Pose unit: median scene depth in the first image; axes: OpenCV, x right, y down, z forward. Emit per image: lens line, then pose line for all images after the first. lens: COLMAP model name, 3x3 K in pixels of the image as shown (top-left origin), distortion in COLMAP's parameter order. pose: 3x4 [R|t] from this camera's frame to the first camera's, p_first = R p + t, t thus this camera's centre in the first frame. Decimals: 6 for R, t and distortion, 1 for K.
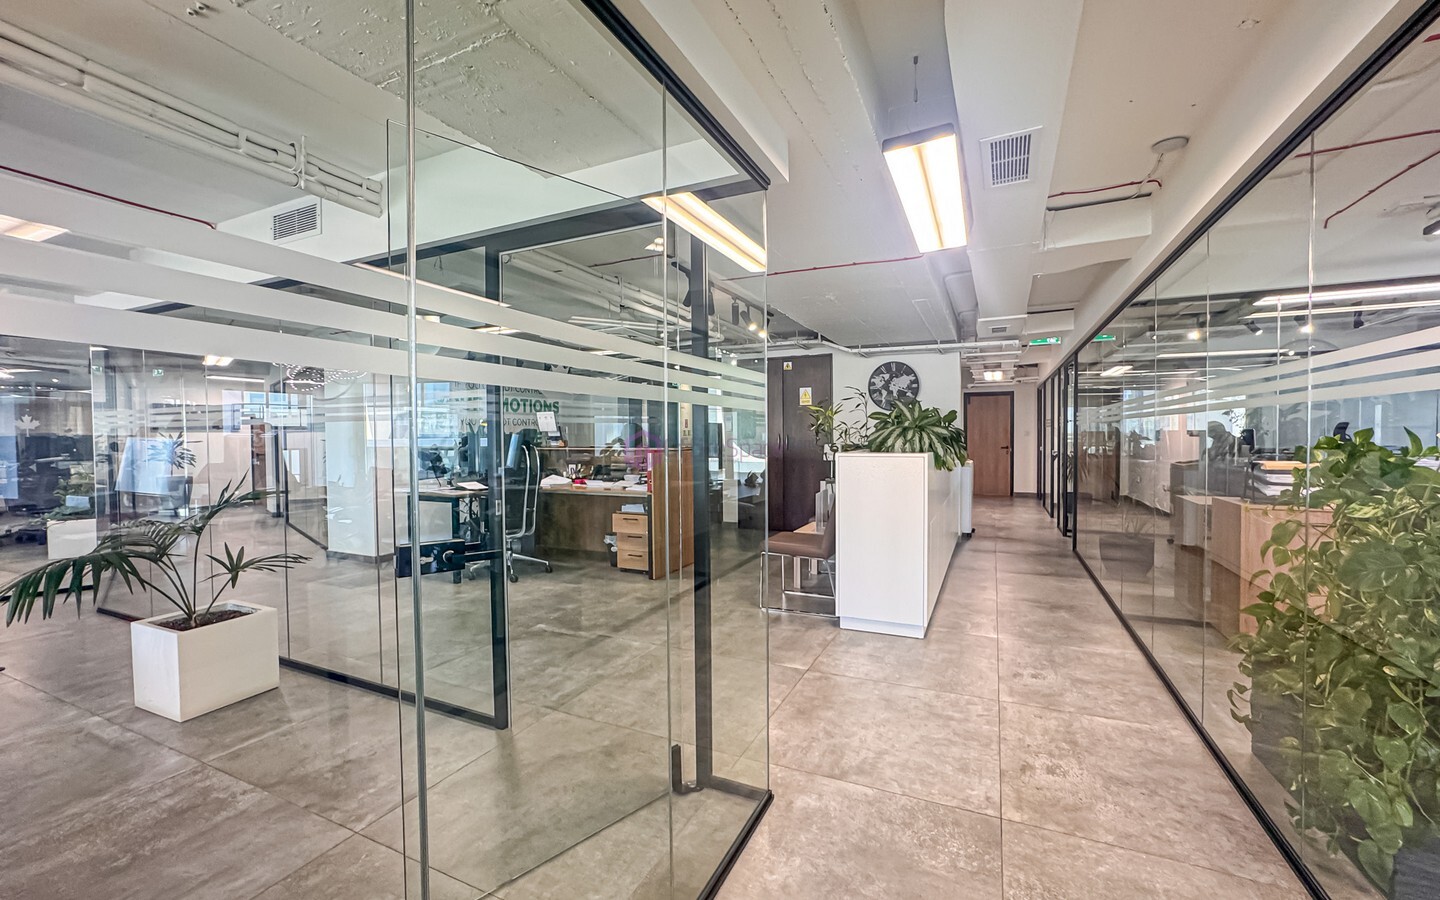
lens RADIAL K [[594.9, 0, 724.1], [0, 594.9, 448.5], [0, 0, 1]] dist [-0.035104, 0.015984]
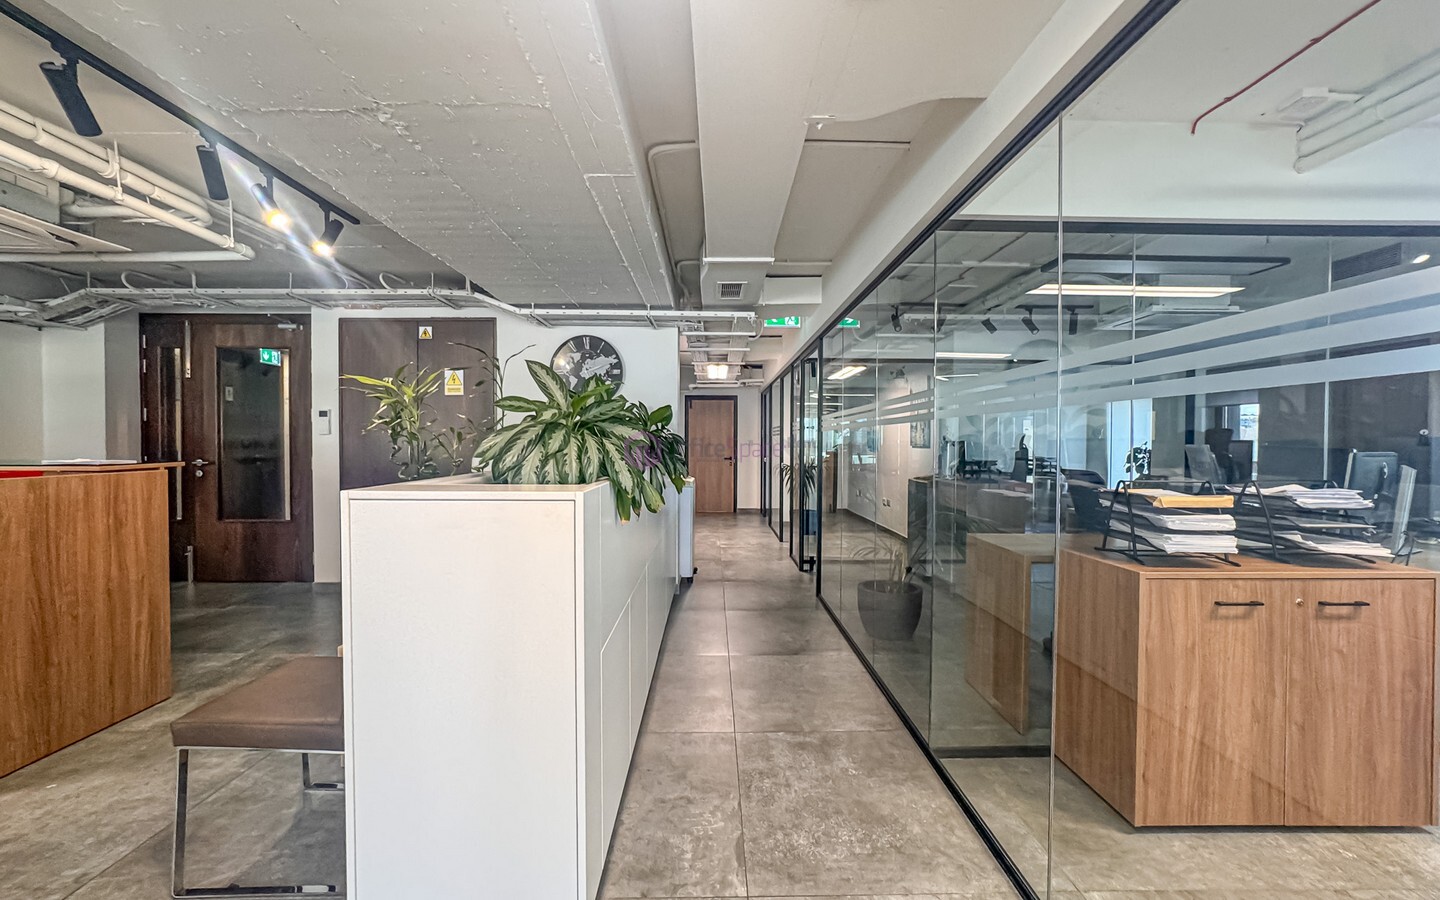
lens RADIAL K [[591.1, 0, 718.9], [0, 591.1, 453.0], [0, 0, 1]] dist [-0.037176, 0.015337]
pose [[0.904870, 0.003291, 0.425674, 0.151112], [-0.001087, 0.999985, -0.005420, -0.008138], [-0.425686, 0.004441, 0.904860, 0.358810]]
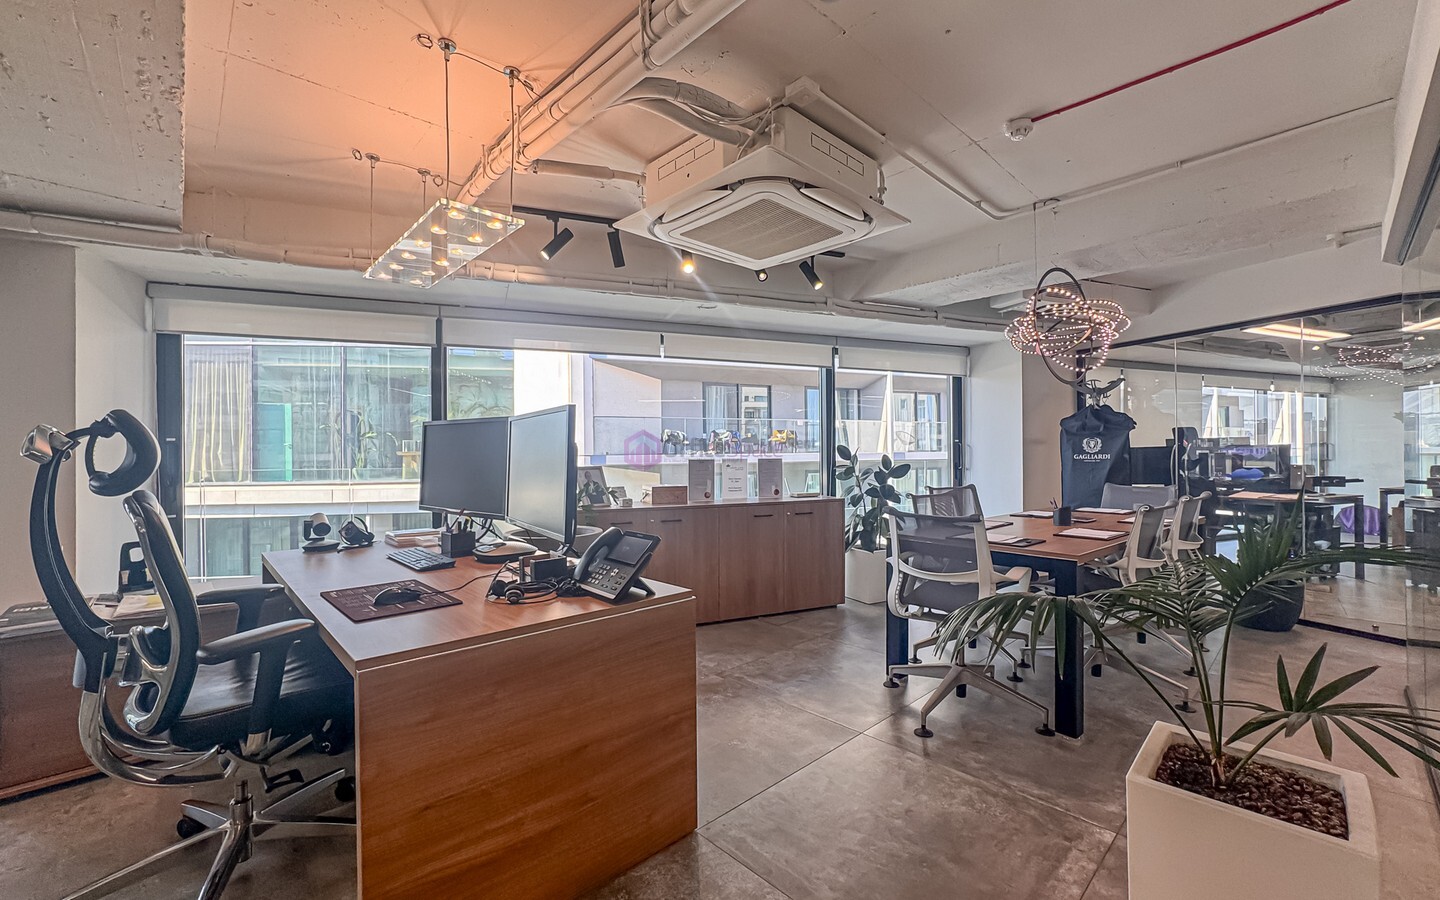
lens RADIAL K [[575.8, 0, 720.0], [0, 575.8, 450.0], [0, 0, 1]] dist [-0.038872, 0.014163]
pose [[-0.383921, 0.006129, -0.923345, -0.126481], [-0.011699, 0.999865, 0.011502, 0.004109], [0.923292, 0.015218, -0.383798, 0.349776]]
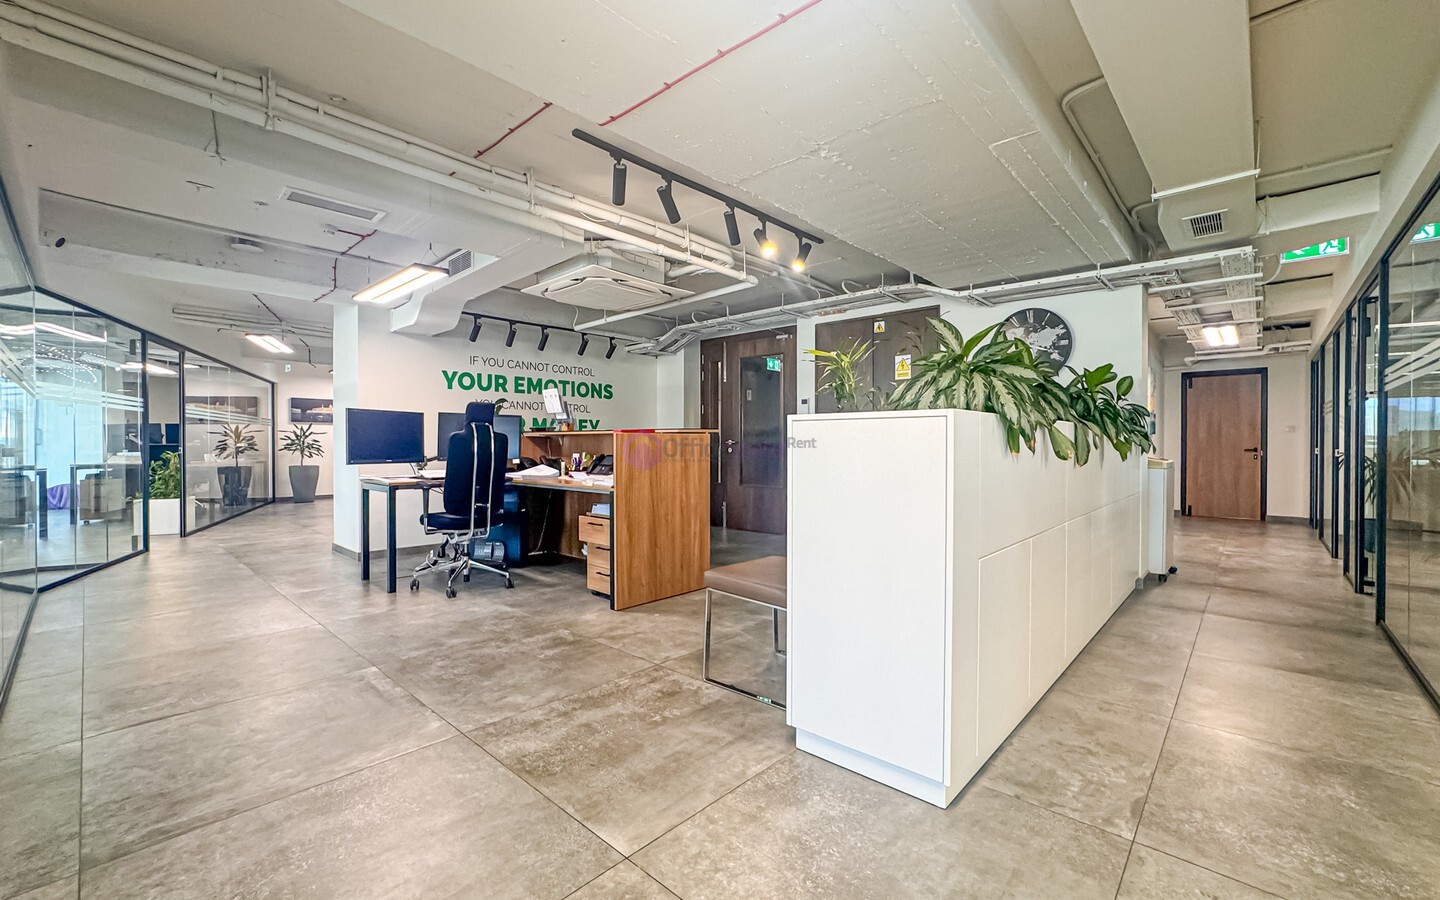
lens RADIAL K [[594.9, 0, 724.1], [0, 594.9, 448.5], [0, 0, 1]] dist [-0.035104, 0.015984]
pose [[0.951289, 0.011146, -0.308098, 0.183011], [-0.015816, 0.999795, -0.012665, 0.027679], [0.307894, 0.016921, 0.951270, 0.296573]]
